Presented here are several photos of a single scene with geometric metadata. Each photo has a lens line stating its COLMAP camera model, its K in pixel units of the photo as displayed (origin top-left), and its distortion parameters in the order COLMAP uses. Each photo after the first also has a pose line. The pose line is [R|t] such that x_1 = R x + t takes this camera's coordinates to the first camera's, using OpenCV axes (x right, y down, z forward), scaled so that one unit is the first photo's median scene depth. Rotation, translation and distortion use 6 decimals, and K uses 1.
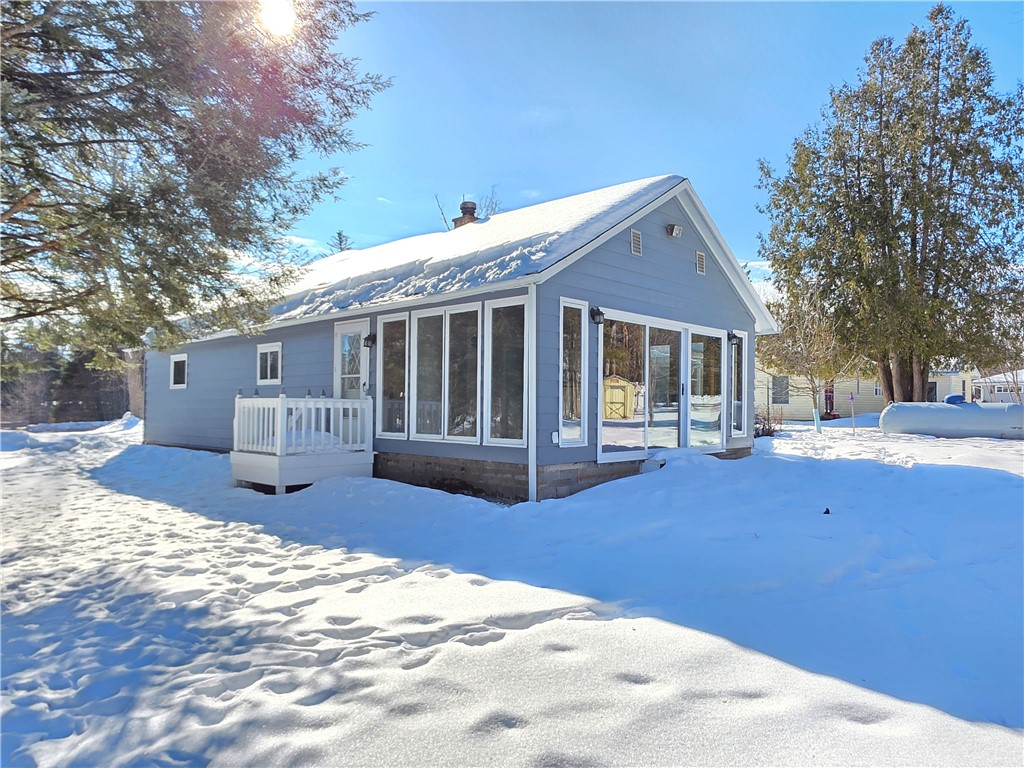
lens RADIAL K [[658.5, 0, 532.2], [0, 658.5, 386.3], [0, 0, 1]] dist [0.004447, 0.000178]
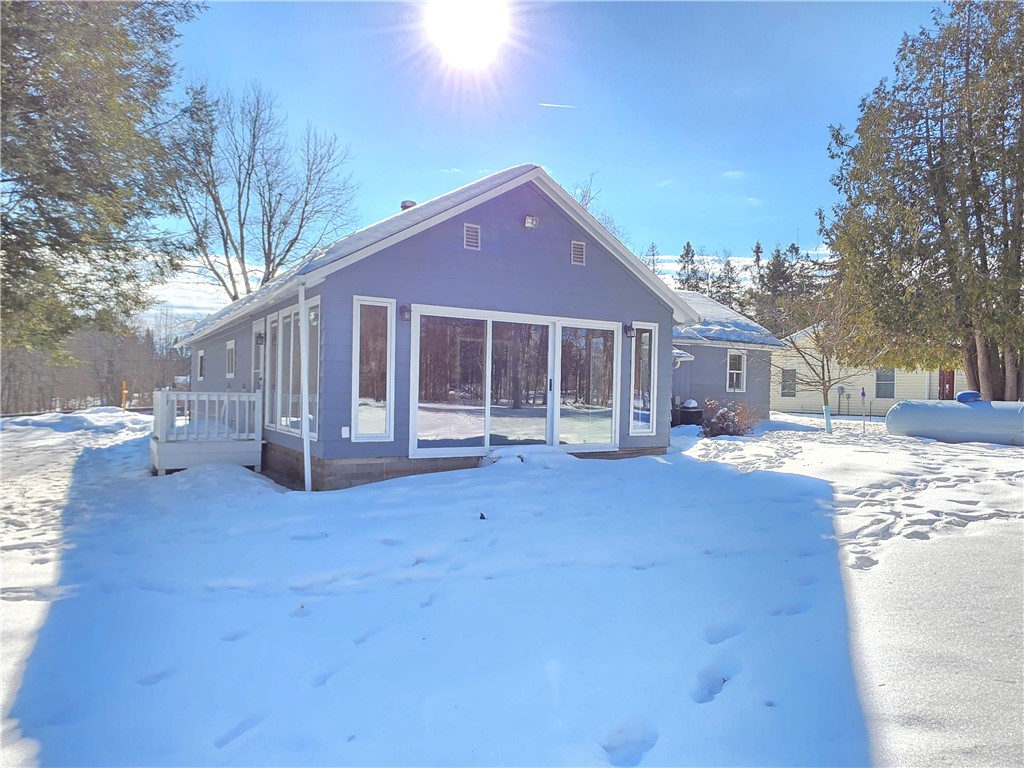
lens RADIAL K [[658.5, 0, 532.2], [0, 658.5, 386.3], [0, 0, 1]] dist [0.004447, 0.000178]
pose [[0.967353, 0.005898, -0.253364, 0.523398], [-0.002001, 0.999876, 0.015633, -0.010002], [0.253425, -0.014615, 0.967245, 0.065603]]
